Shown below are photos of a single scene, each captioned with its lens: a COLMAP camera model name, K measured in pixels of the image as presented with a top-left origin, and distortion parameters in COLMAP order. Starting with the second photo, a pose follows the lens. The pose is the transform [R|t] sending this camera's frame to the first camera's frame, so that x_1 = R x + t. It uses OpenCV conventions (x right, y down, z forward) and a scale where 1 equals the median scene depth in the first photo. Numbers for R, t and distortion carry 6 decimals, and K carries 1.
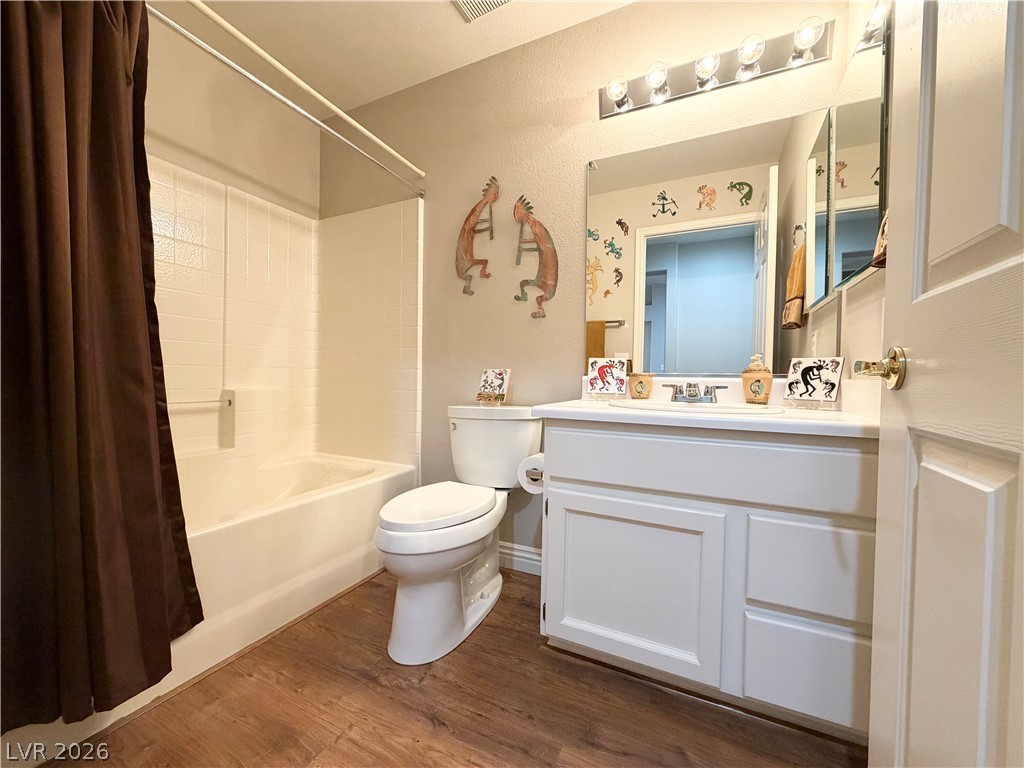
lens RADIAL K [[406.7, 0, 510.3], [0, 406.7, 384.4], [0, 0, 1]] dist [-0.001067, 0.000092]
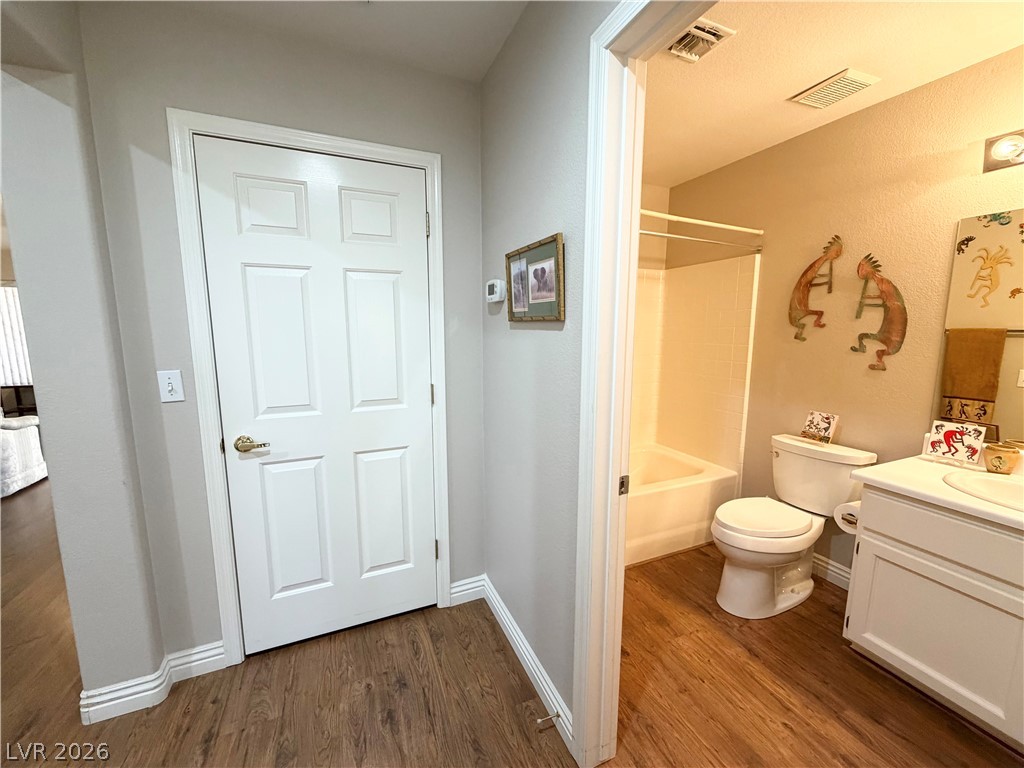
lens RADIAL K [[406.7, 0, 510.3], [0, 406.7, 384.4], [0, 0, 1]] dist [-0.001067, 0.000092]
pose [[0.758263, 0.077186, -0.647363, 0.032351], [-0.001139, 0.993122, 0.117078, -0.251791], [0.651947, -0.088039, 0.753136, -0.447812]]
